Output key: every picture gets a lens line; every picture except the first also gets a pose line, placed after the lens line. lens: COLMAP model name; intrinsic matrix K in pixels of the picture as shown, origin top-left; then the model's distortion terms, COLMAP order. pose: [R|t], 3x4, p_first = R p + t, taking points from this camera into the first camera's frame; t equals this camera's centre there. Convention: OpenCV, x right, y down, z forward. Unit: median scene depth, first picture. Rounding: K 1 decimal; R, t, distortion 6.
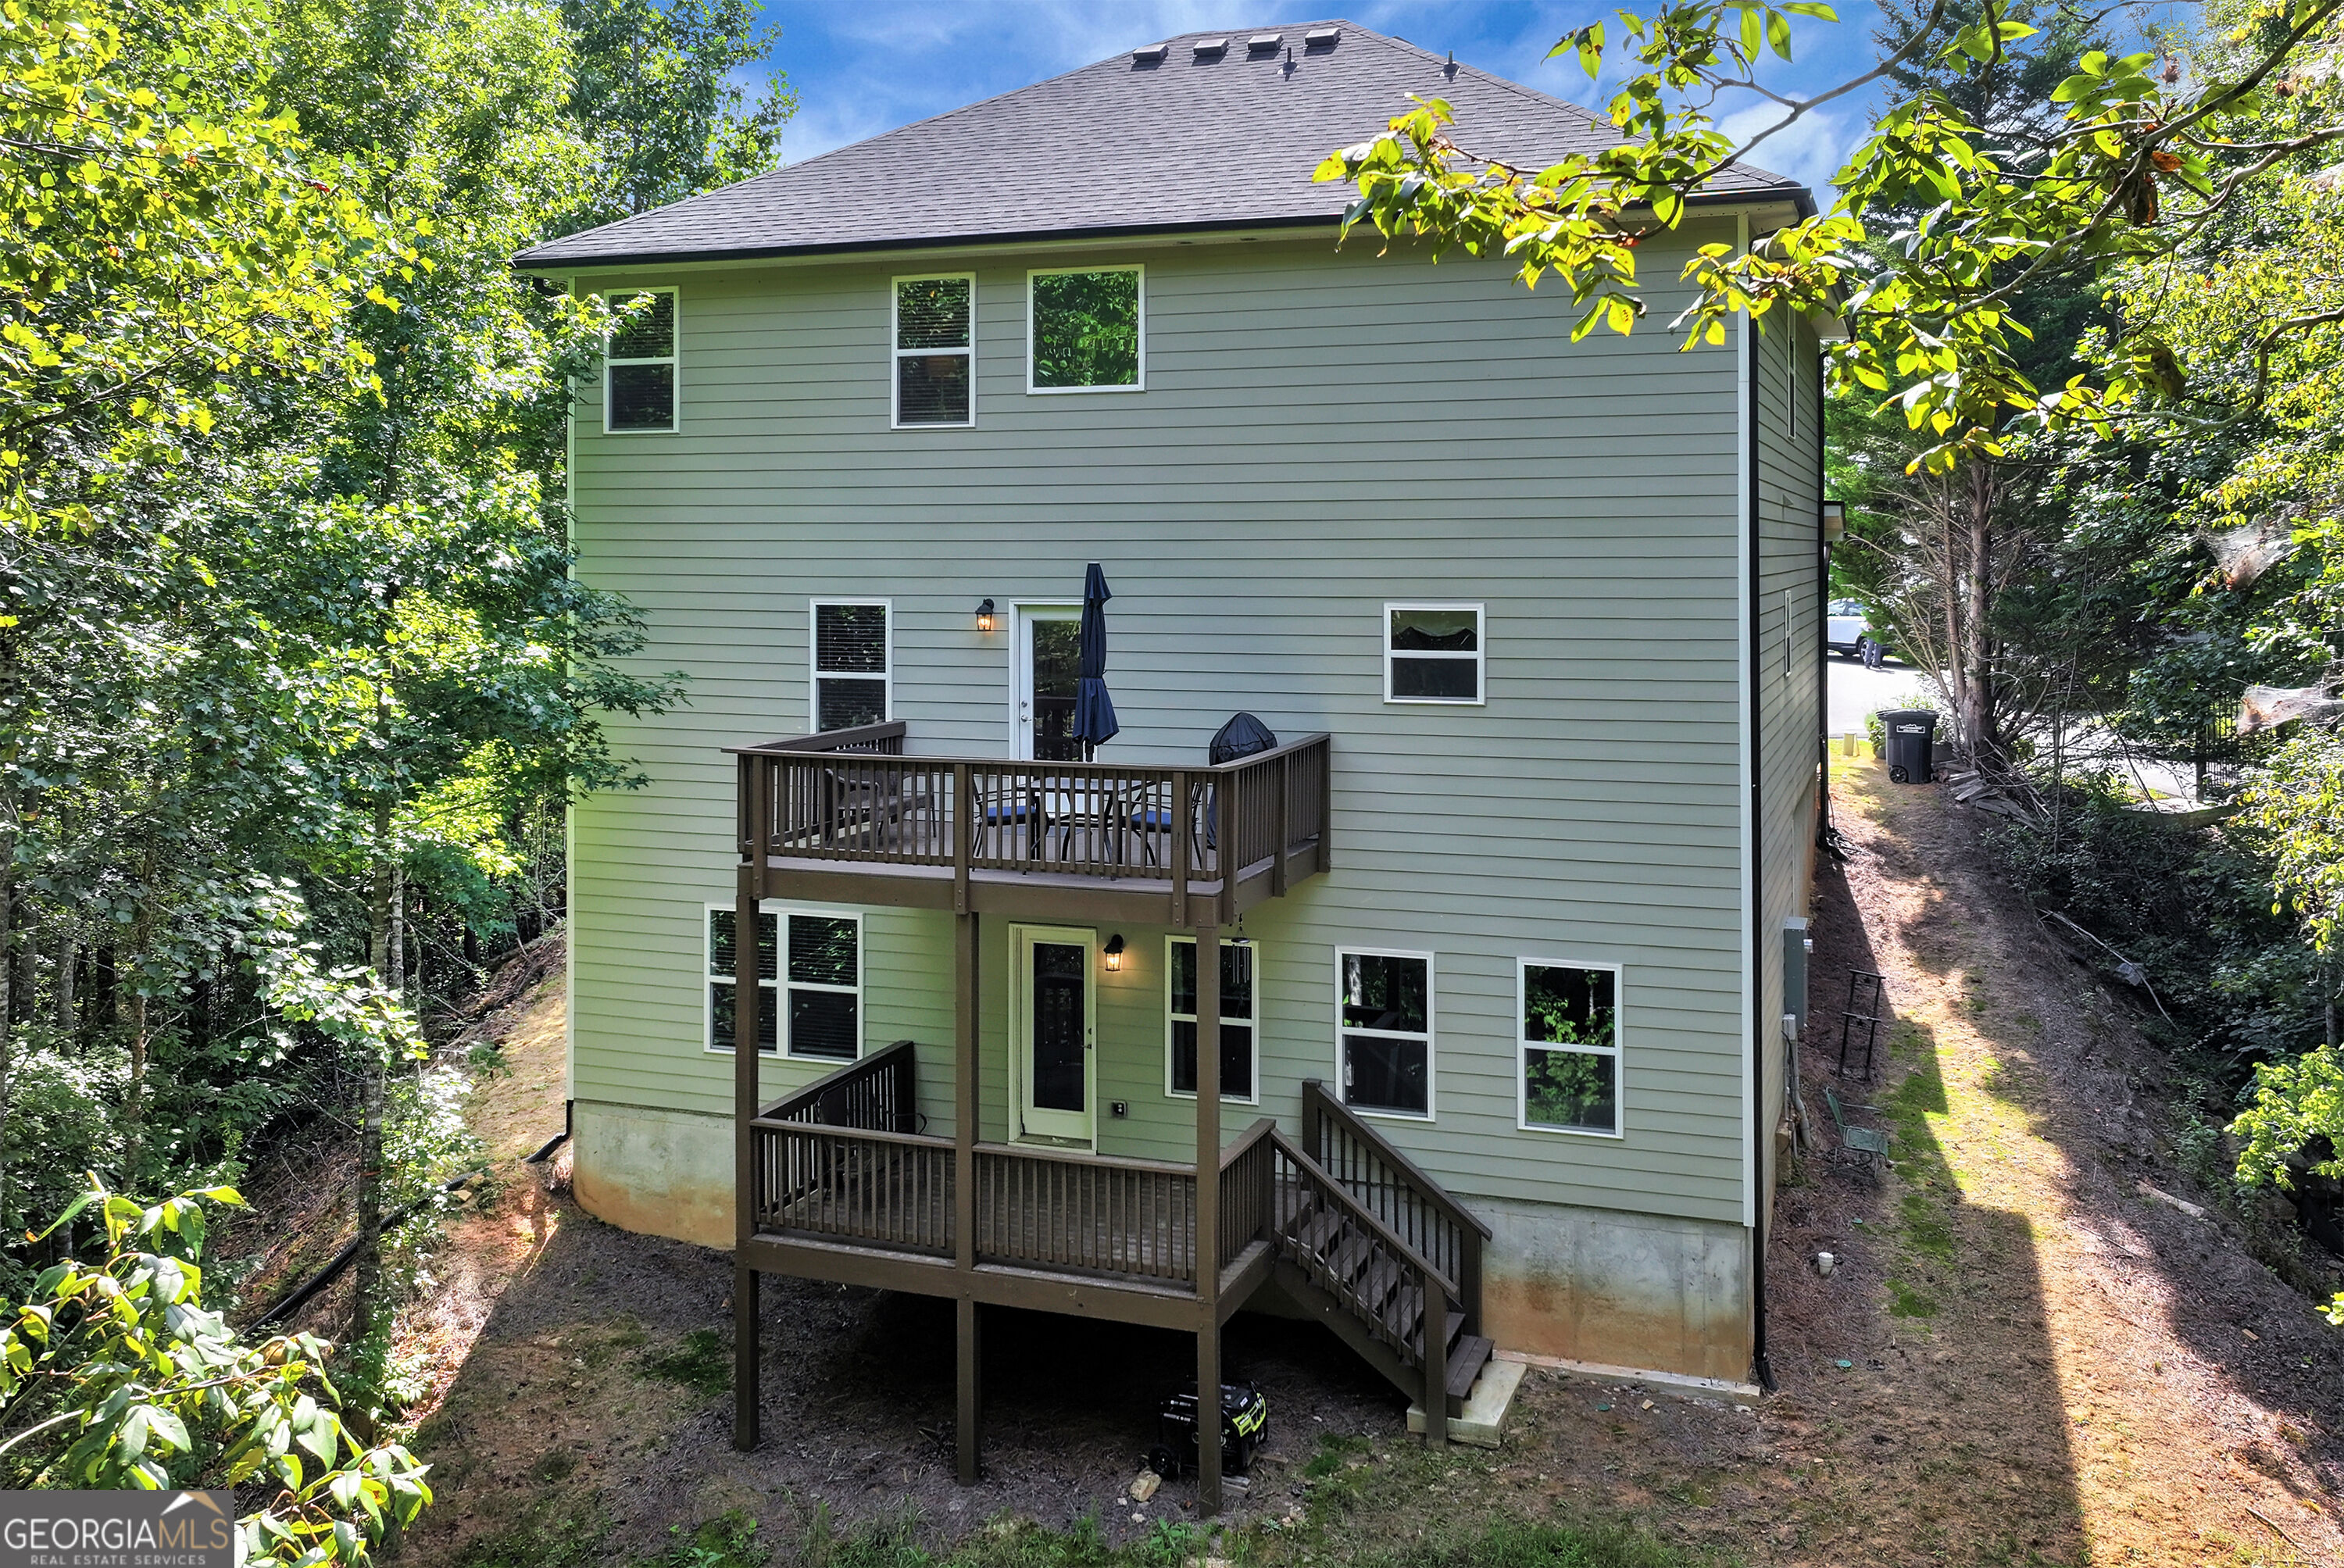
lens RADIAL K [[1948.2, 0, 1249.2], [0, 1948.2, 576.5], [0, 0, 1]] dist [0.009457, -0.015566]
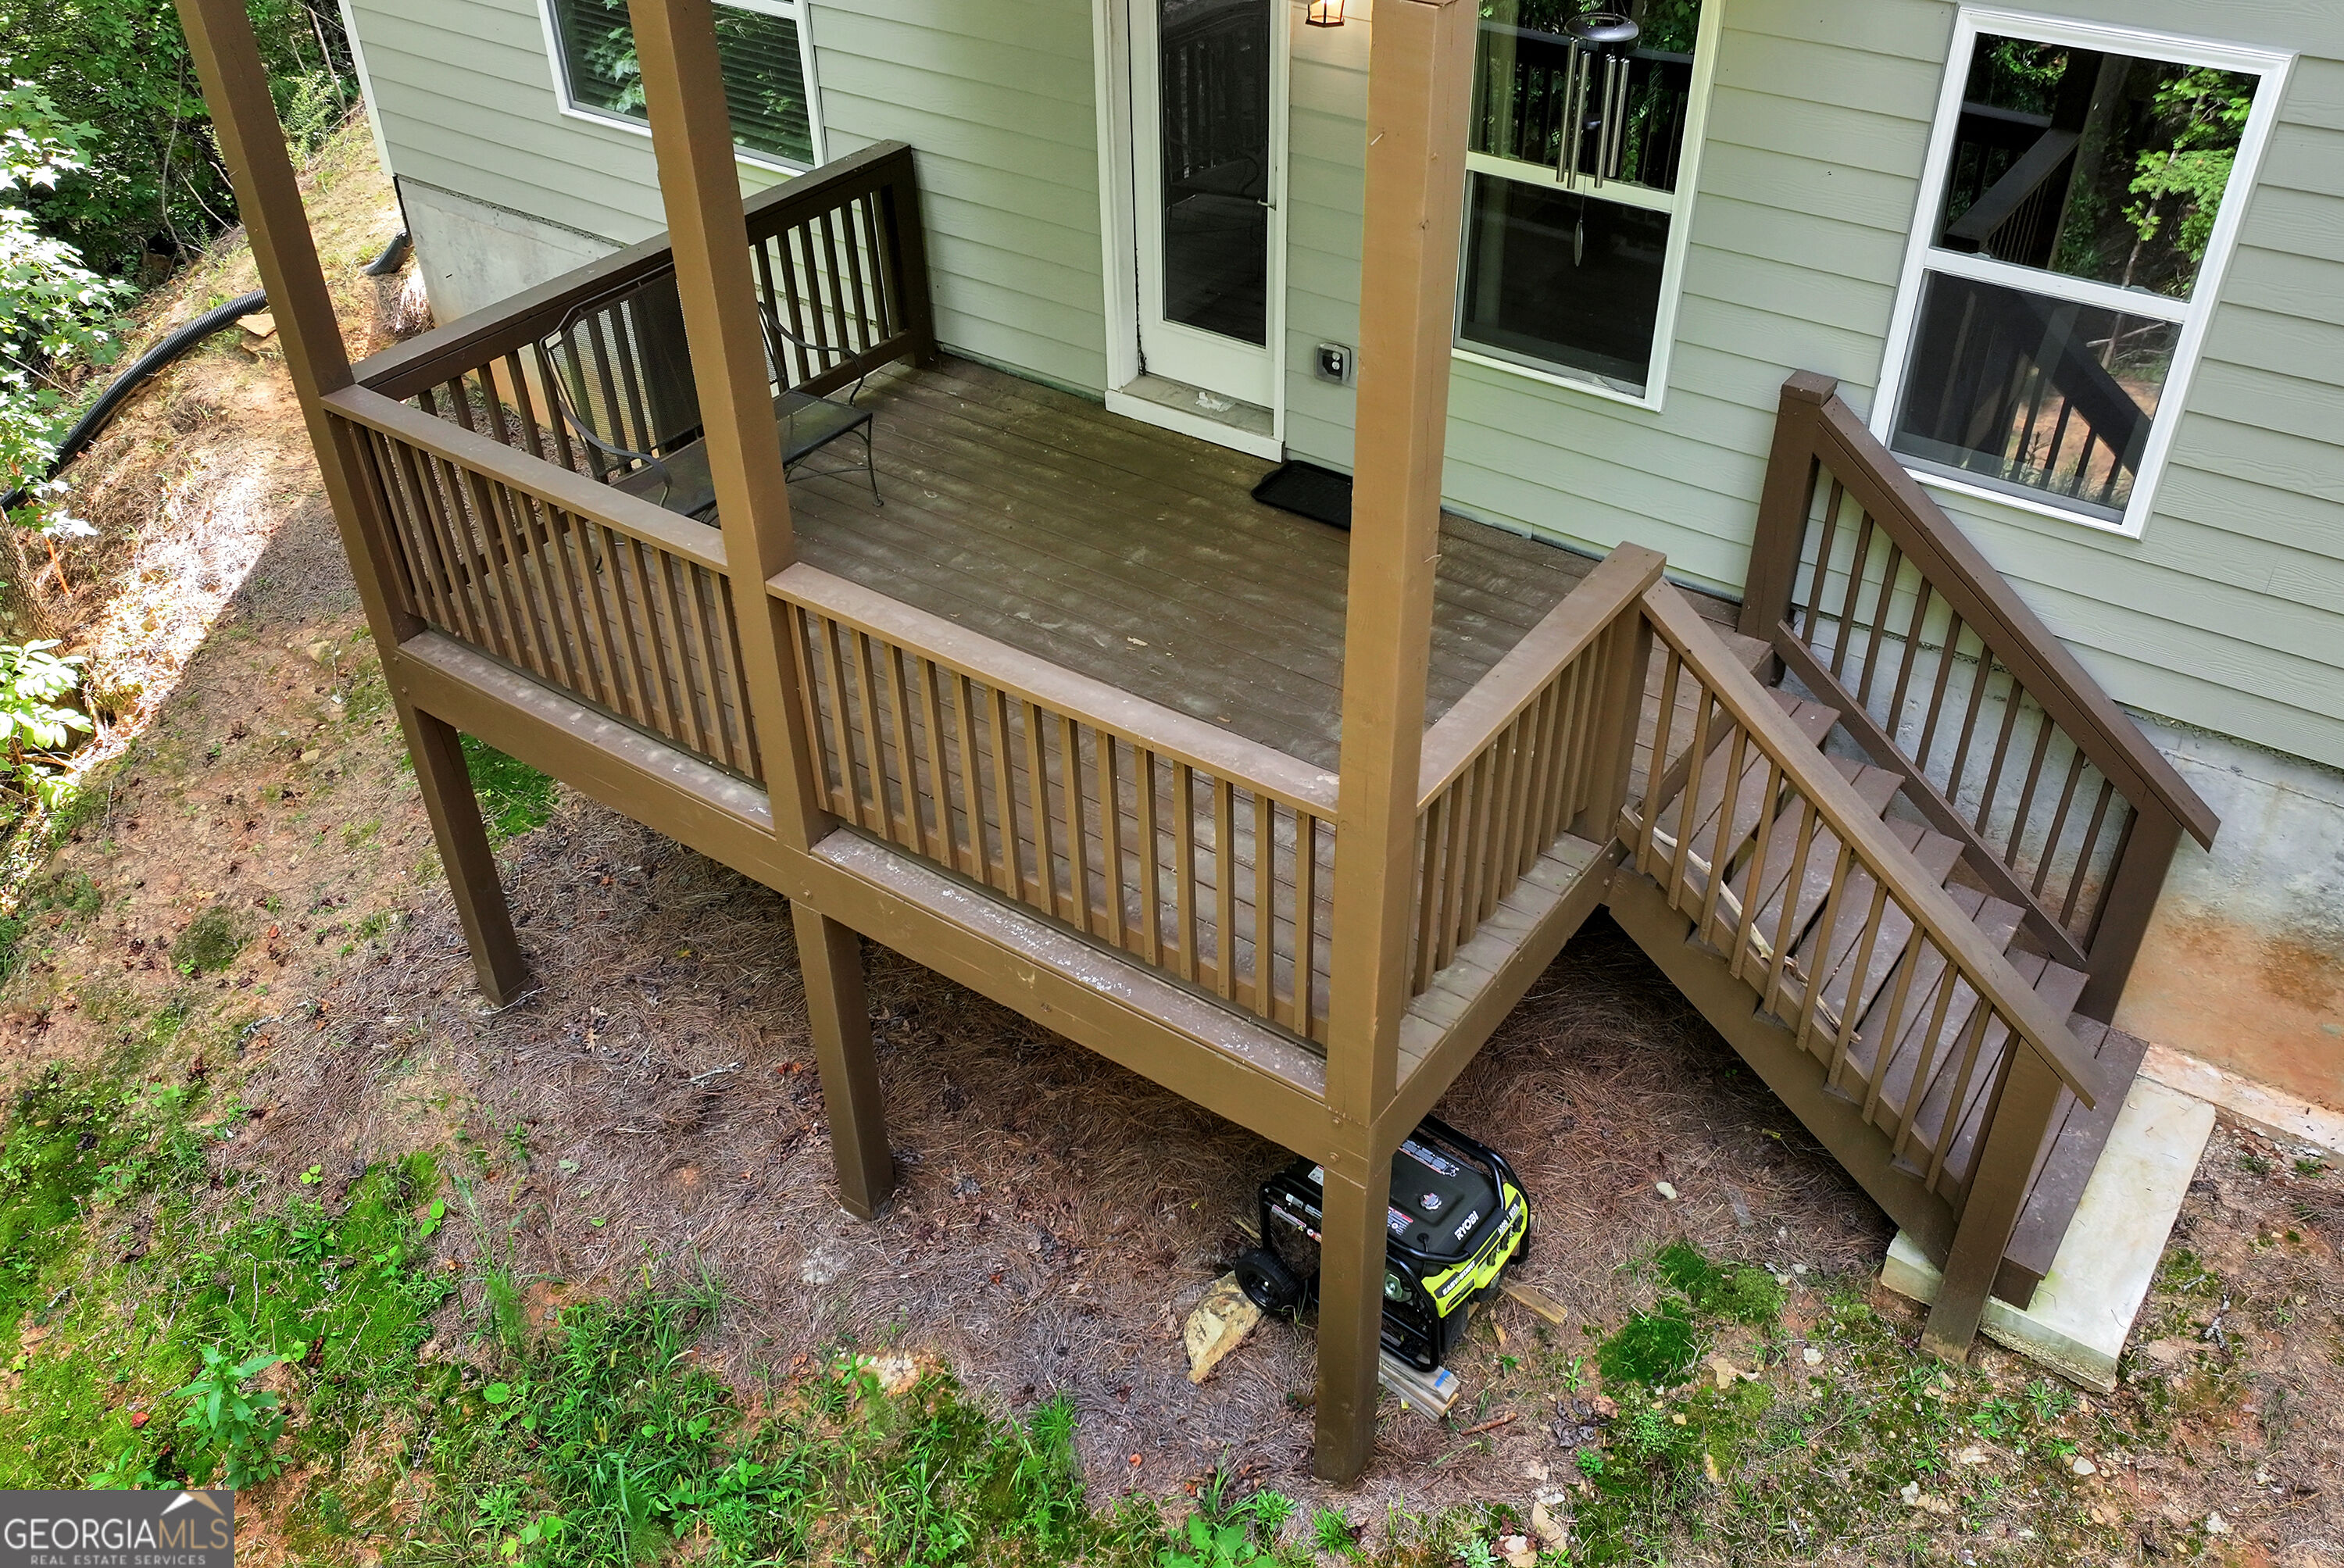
lens RADIAL K [[1948.2, 0, 1195.8], [0, 1948.2, 809.9], [0, 0, 1]] dist [0.009457, -0.015566]
pose [[0.957367, 0.167145, -0.235606, 0.021228], [0.009928, 0.796085, 0.605104, 0.098535], [0.288702, -0.581646, 0.760486, 0.640291]]
